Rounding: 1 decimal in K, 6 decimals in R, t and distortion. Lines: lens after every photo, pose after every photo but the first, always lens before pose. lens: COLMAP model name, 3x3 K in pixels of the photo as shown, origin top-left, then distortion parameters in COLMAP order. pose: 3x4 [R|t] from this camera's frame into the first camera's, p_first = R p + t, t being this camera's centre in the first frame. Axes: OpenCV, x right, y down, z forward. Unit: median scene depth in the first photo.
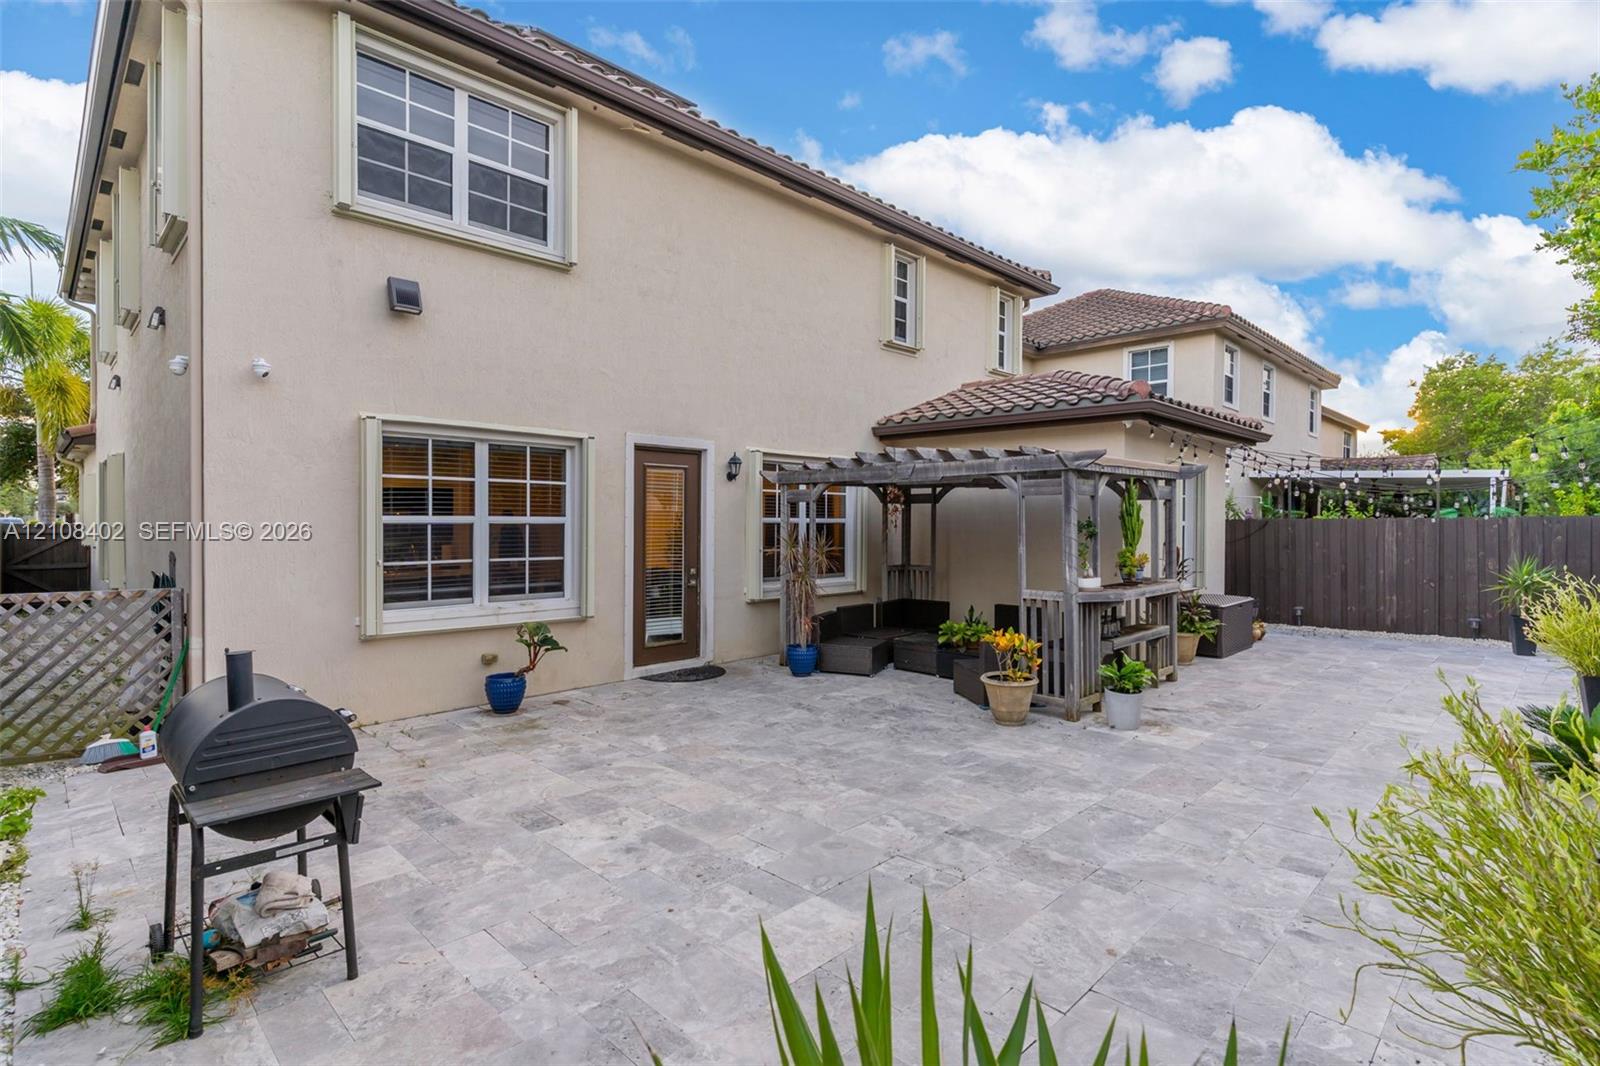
lens RADIAL K [[774.7, 0, 805.5], [0, 774.7, 525.7], [0, 0, 1]] dist [0.001403, 0.001003]
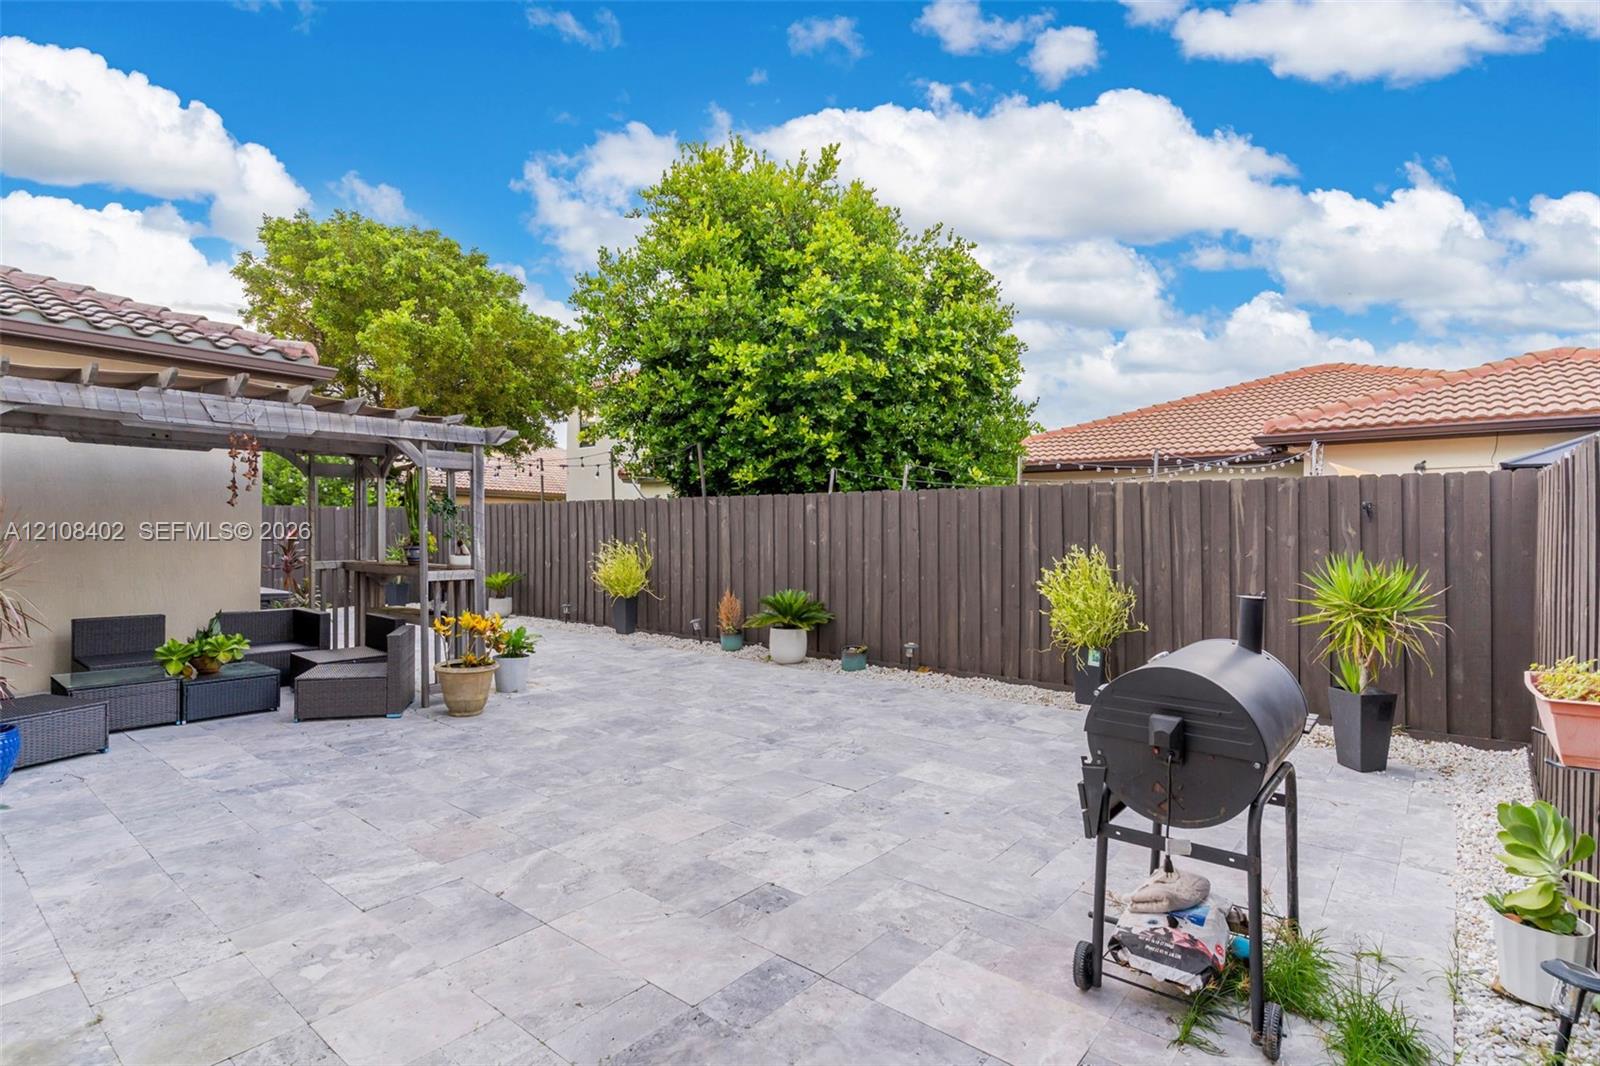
lens RADIAL K [[774.7, 0, 805.5], [0, 774.7, 525.7], [0, 0, 1]] dist [0.001403, 0.001003]
pose [[-0.086561, 0.004527, 0.996236, -0.975525], [-0.007485, 0.999958, -0.005194, 0.046260], [-0.996218, -0.007907, -0.086524, 0.961493]]
